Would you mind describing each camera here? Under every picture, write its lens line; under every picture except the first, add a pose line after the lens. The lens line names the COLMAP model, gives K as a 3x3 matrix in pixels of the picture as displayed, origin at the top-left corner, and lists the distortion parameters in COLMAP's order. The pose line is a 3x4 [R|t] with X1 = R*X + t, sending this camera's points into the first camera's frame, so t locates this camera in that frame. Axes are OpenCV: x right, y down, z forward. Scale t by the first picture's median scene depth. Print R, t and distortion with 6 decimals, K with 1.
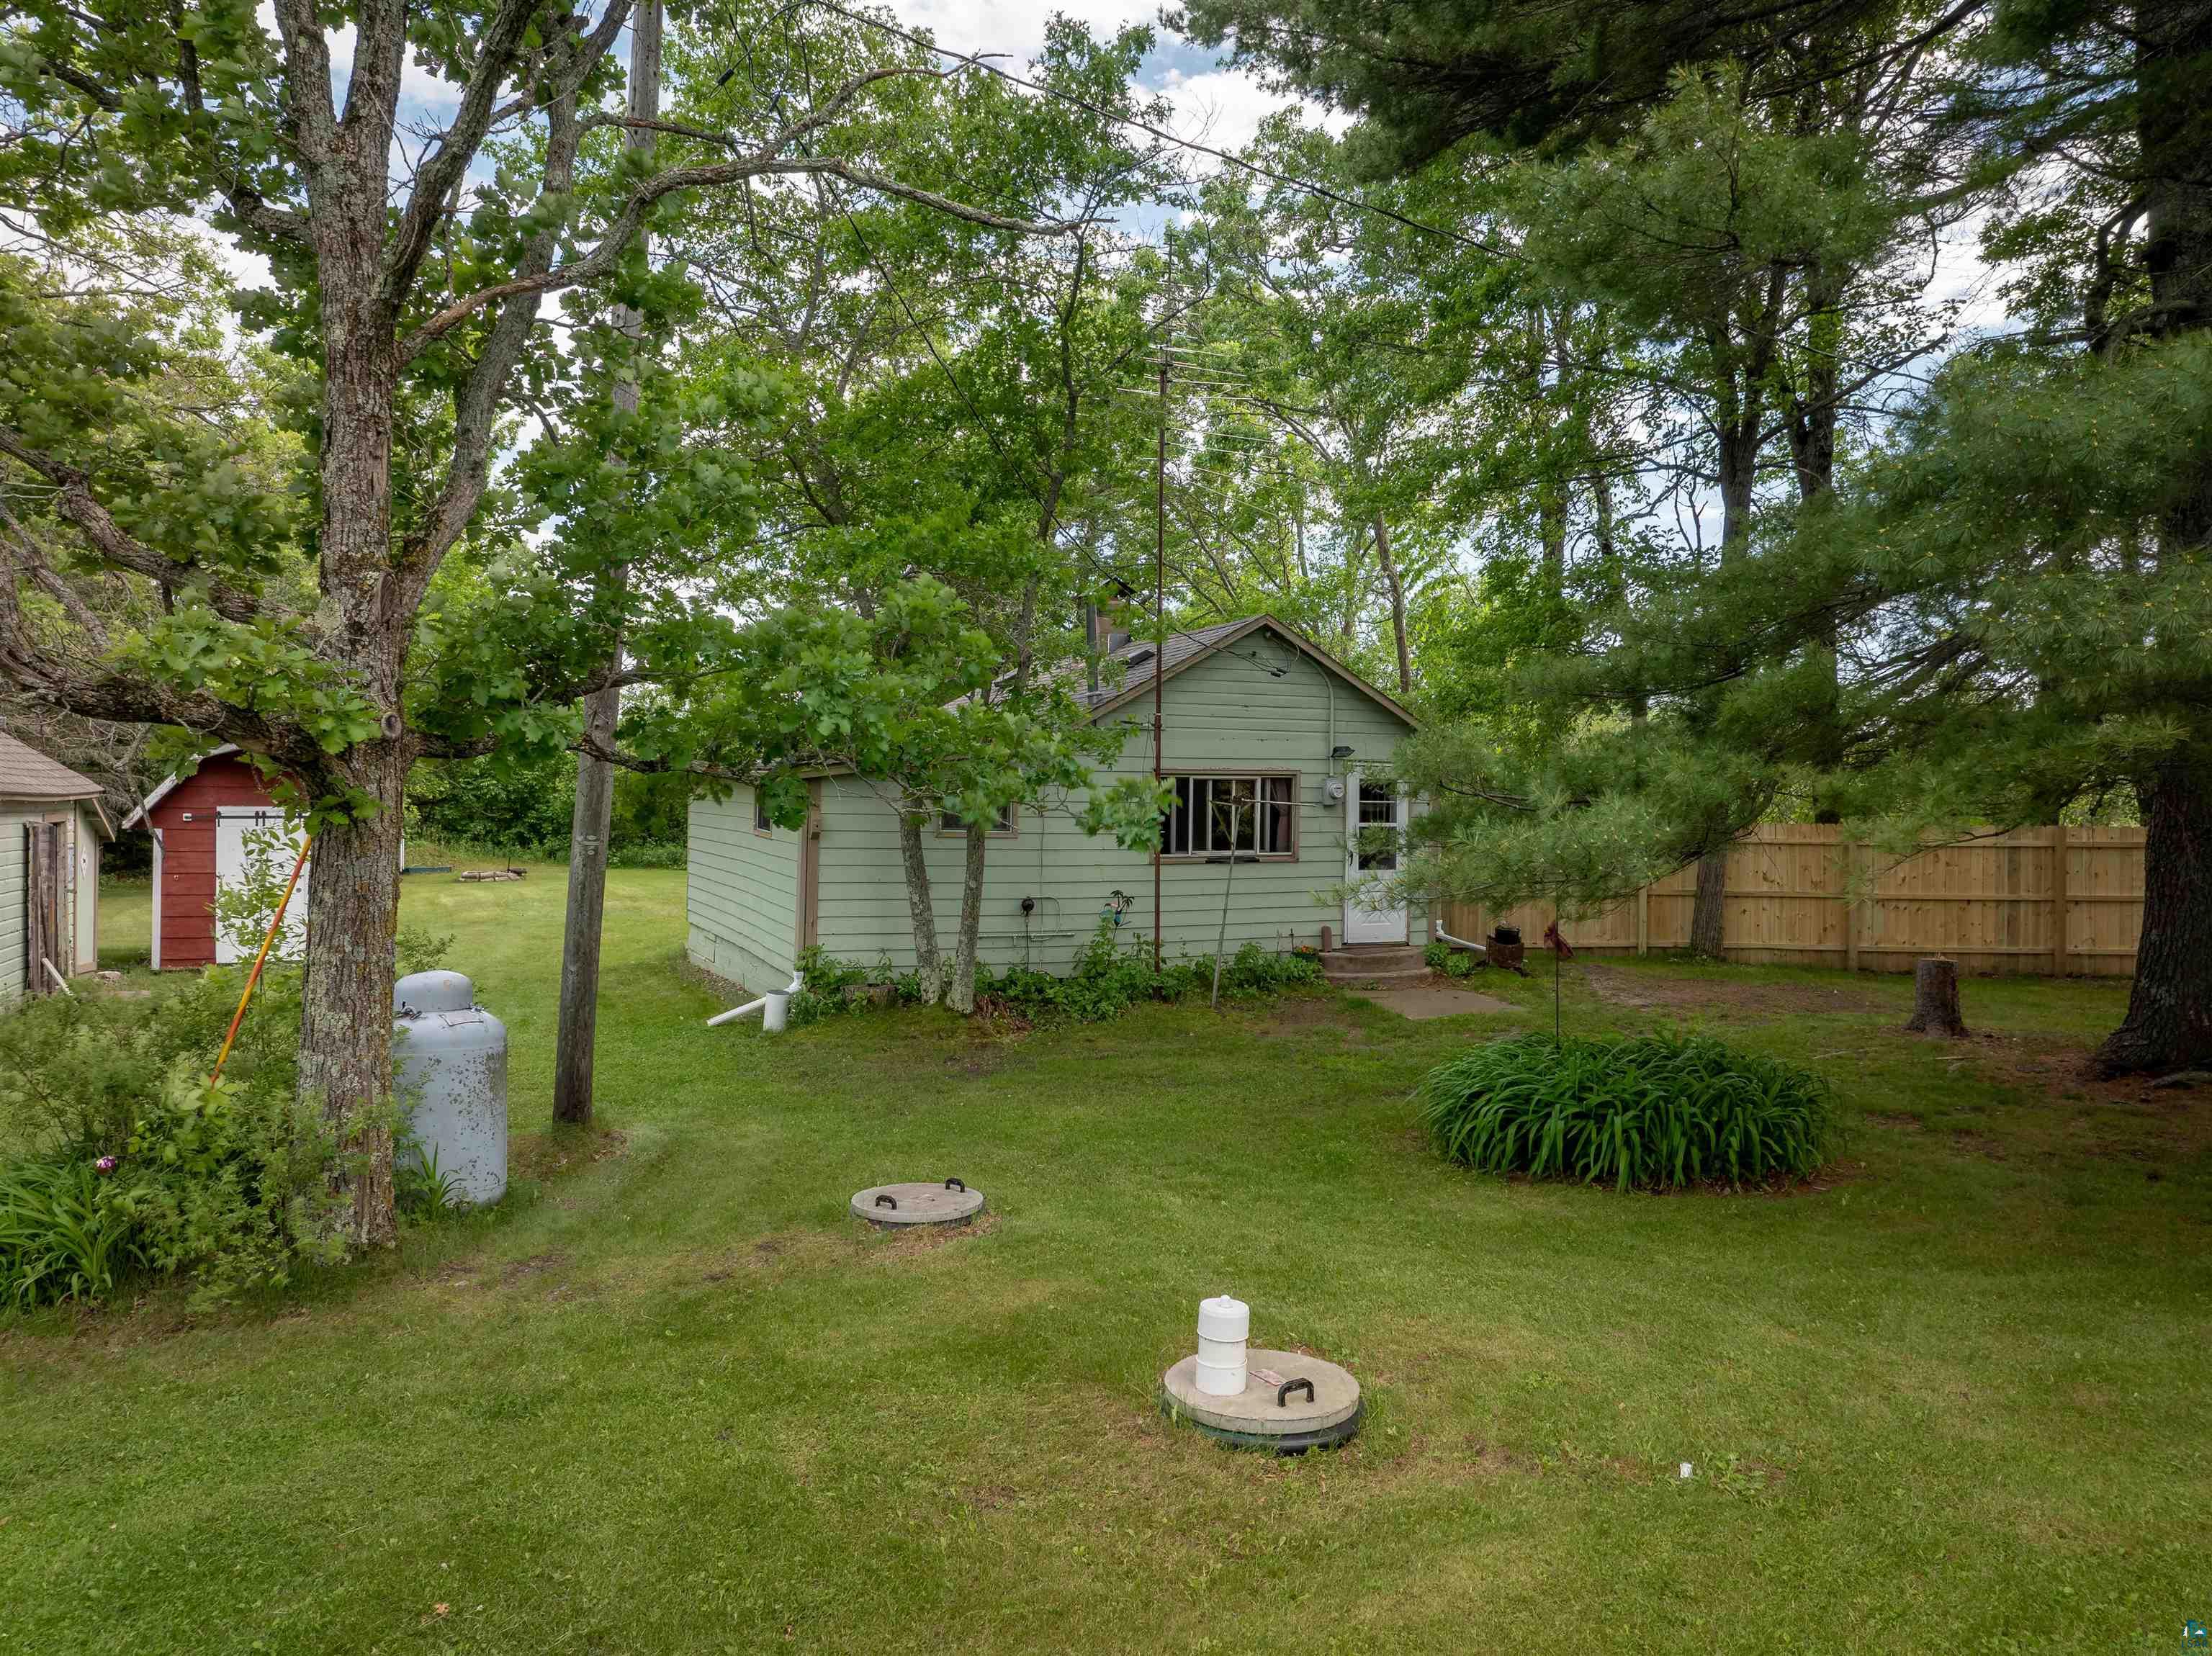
lens RADIAL K [[1580.3, 0, 1115.3], [0, 1580.3, 801.9], [0, 0, 1]] dist [0.004409, 0.001689]
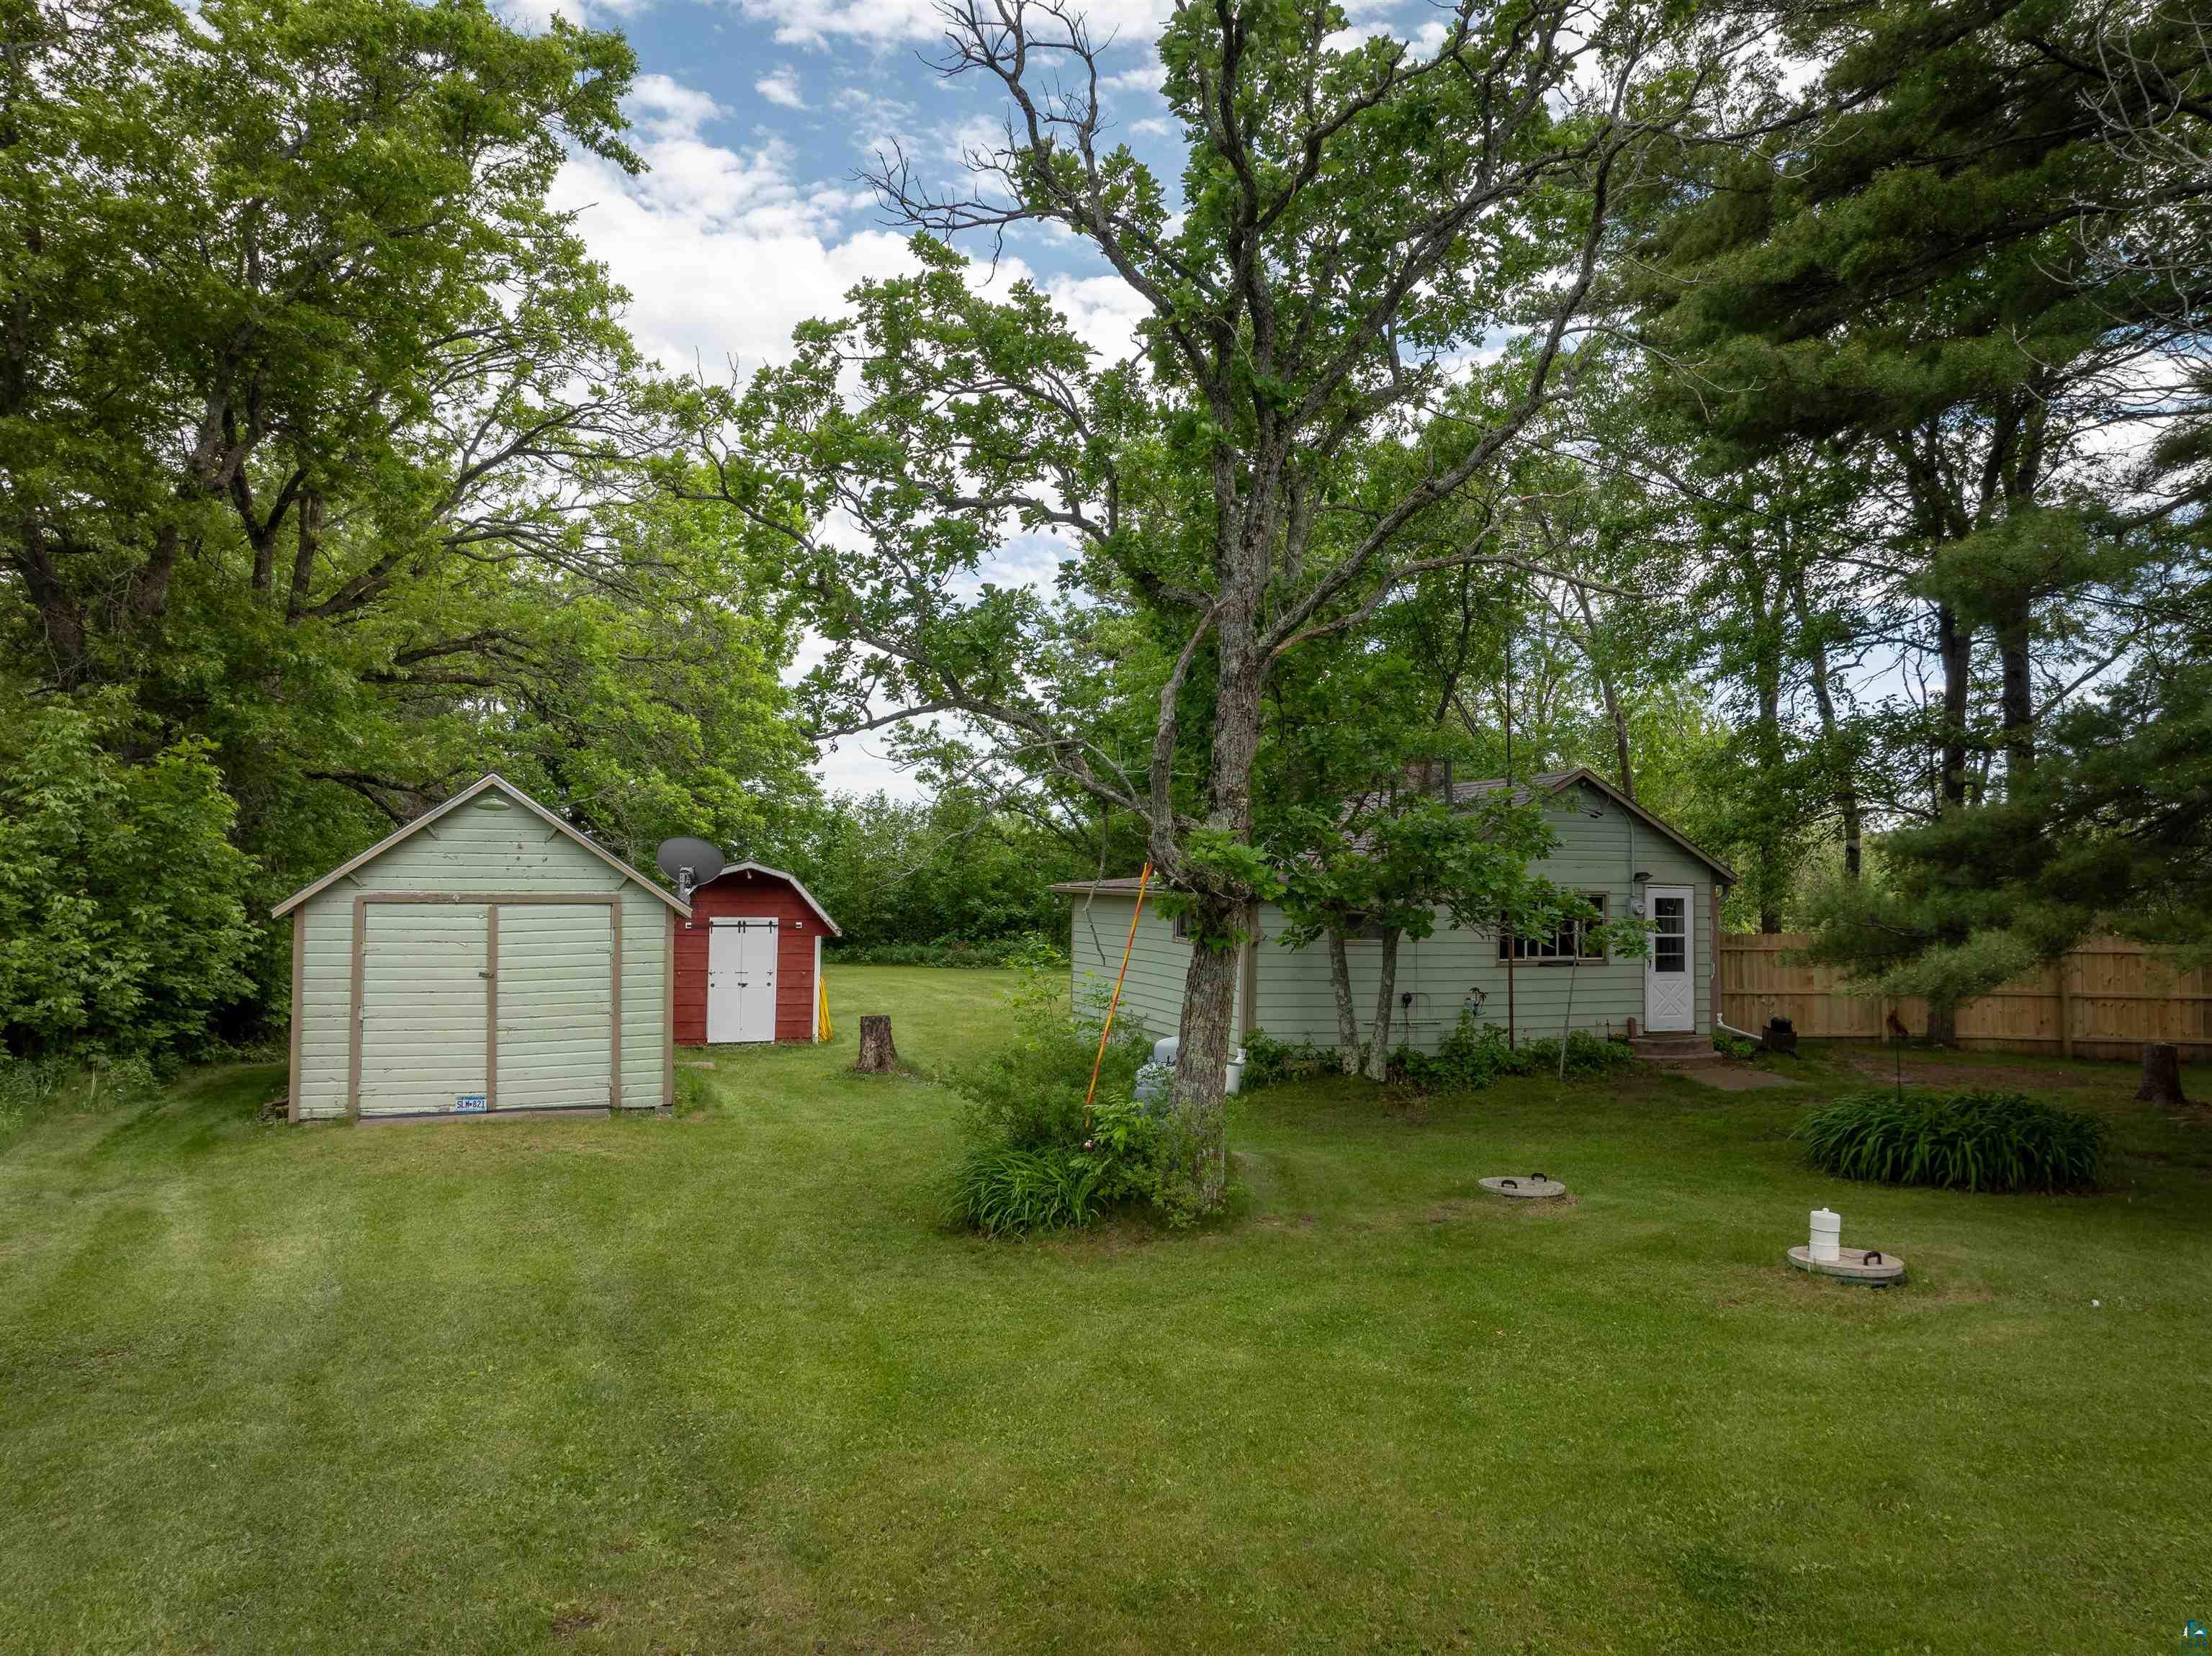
lens RADIAL K [[1580.3, 0, 1115.3], [0, 1580.3, 801.9], [0, 0, 1]] dist [0.004409, 0.001689]
pose [[0.997738, -0.003480, -0.067135, -0.193707], [-0.000634, 0.998128, -0.061153, -0.014441], [0.067222, 0.061057, 0.995868, -0.283211]]
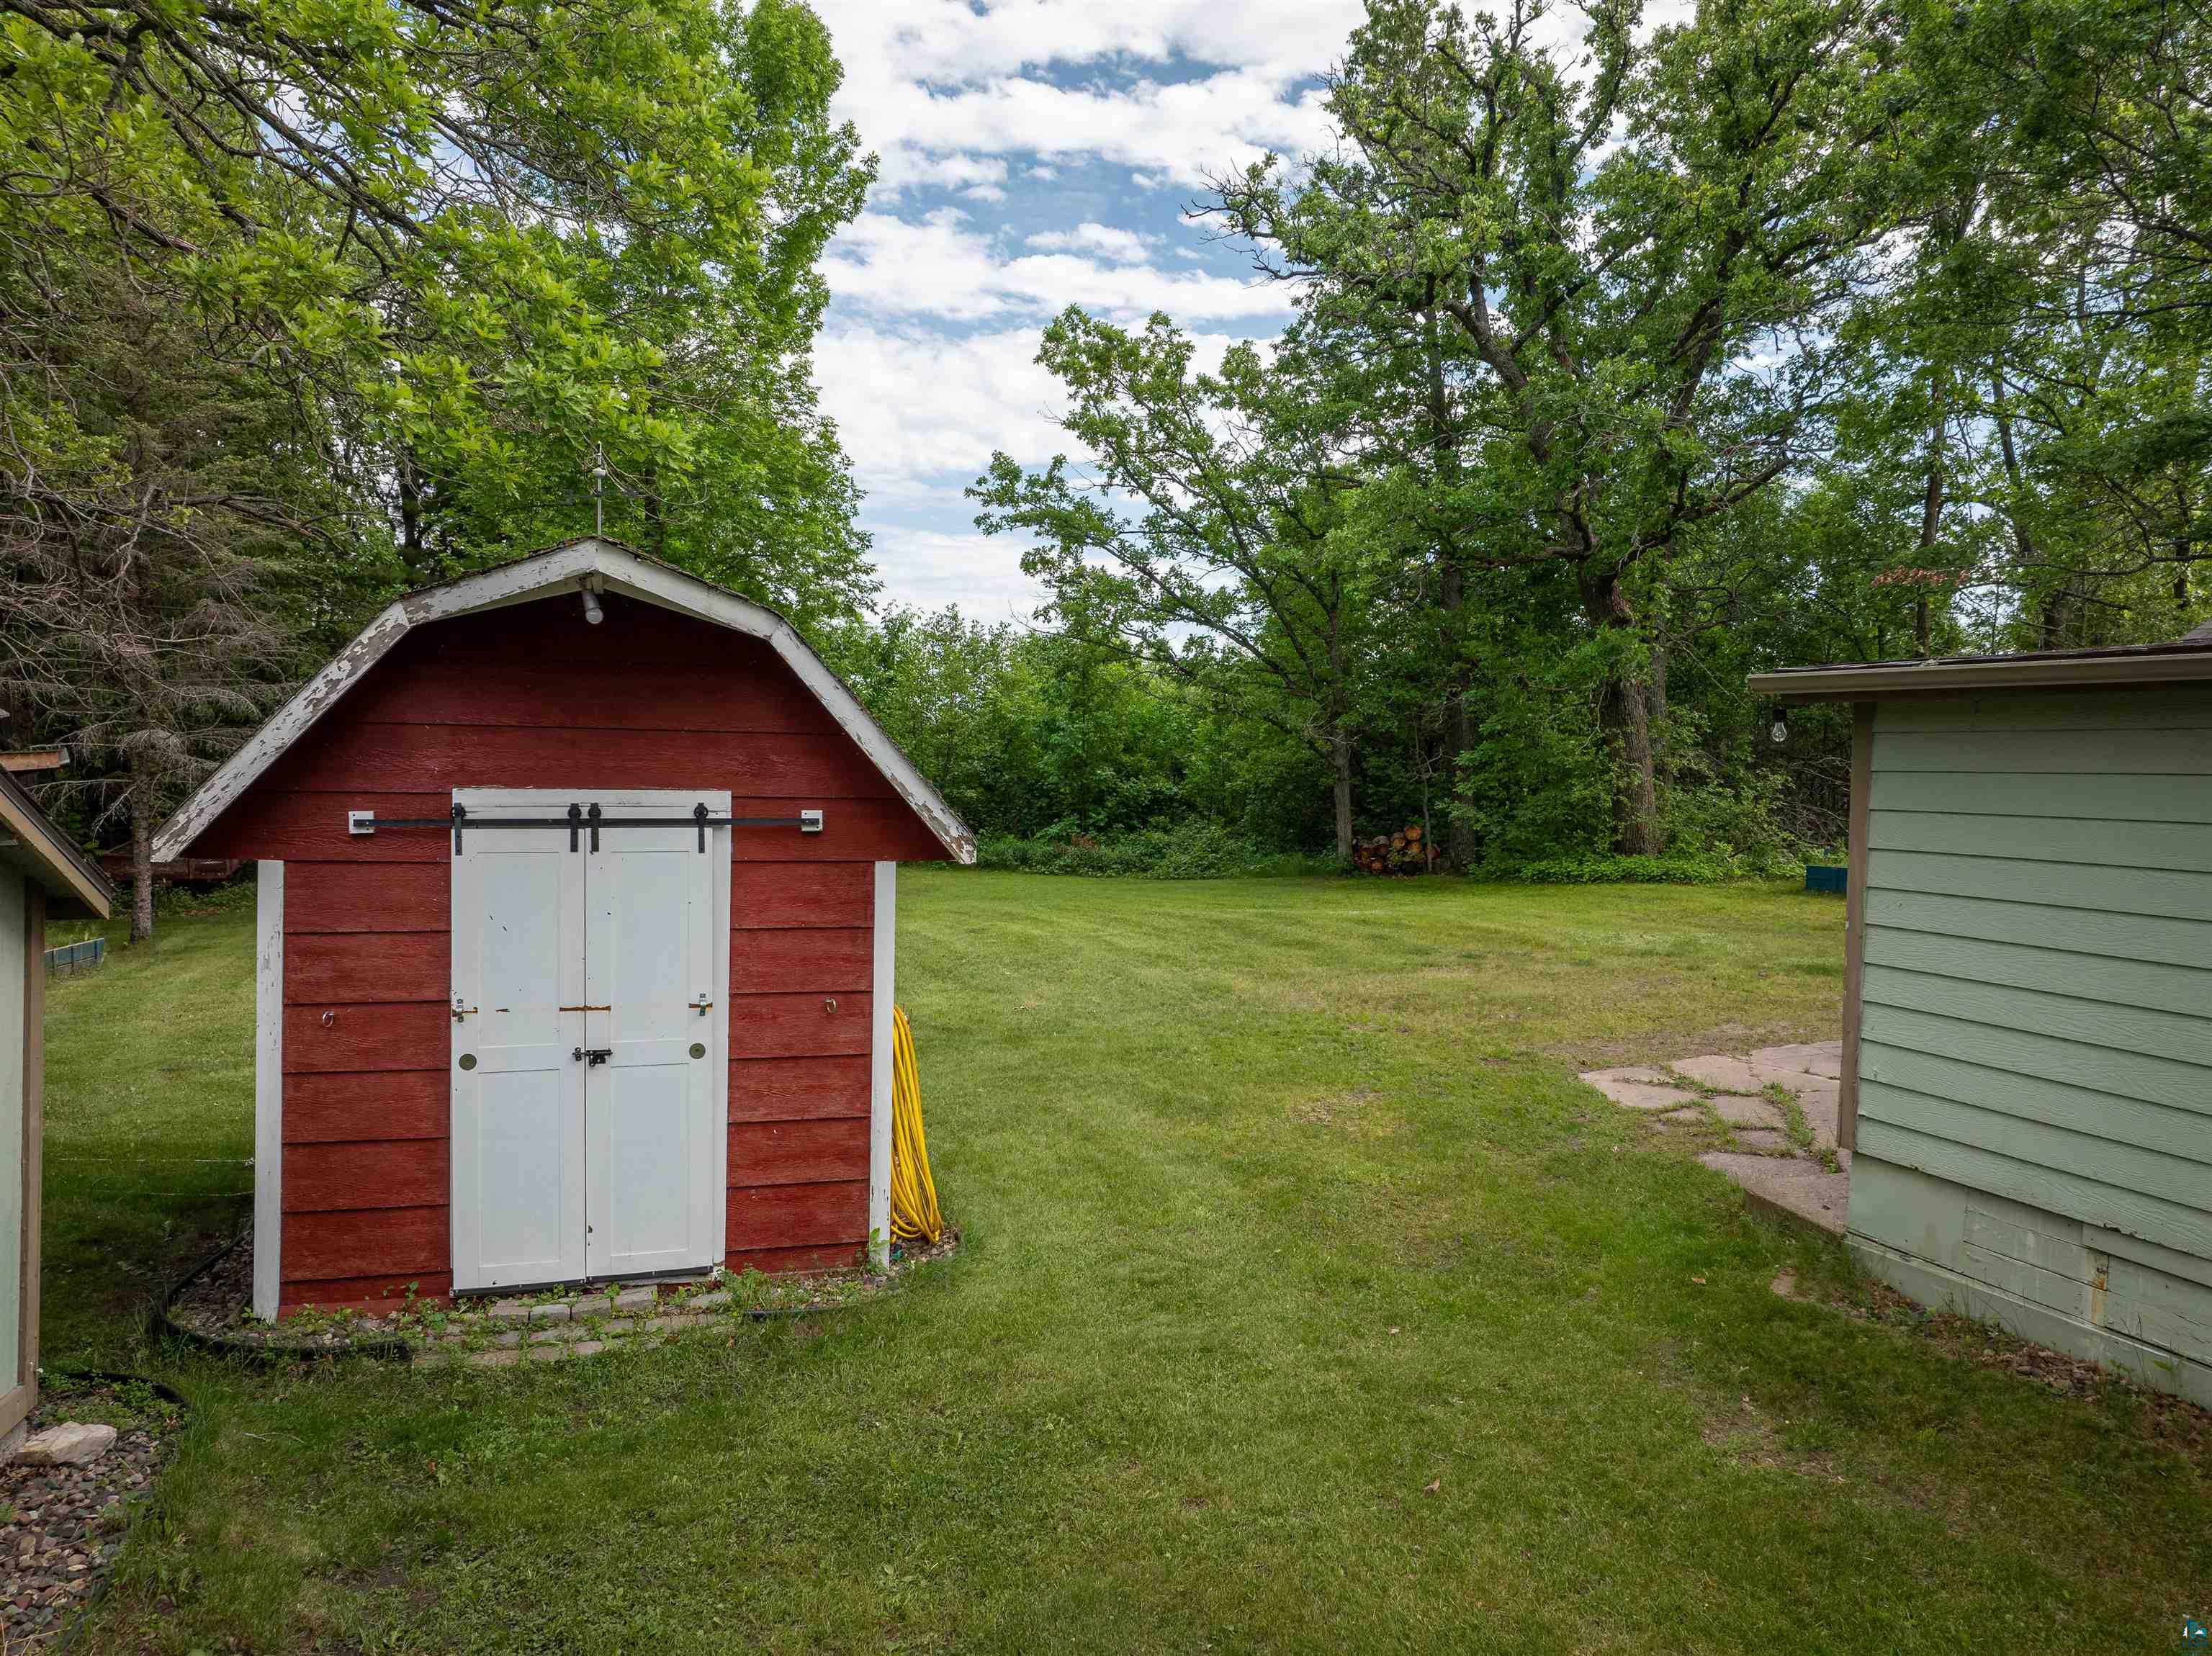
lens RADIAL K [[1580.3, 0, 1115.3], [0, 1580.3, 801.9], [0, 0, 1]] dist [0.004409, 0.001689]
pose [[0.995944, 0.003307, -0.089912, -0.491977], [-0.001984, 0.999888, 0.014801, 0.000648], [0.089951, -0.014563, 0.995840, 0.842442]]
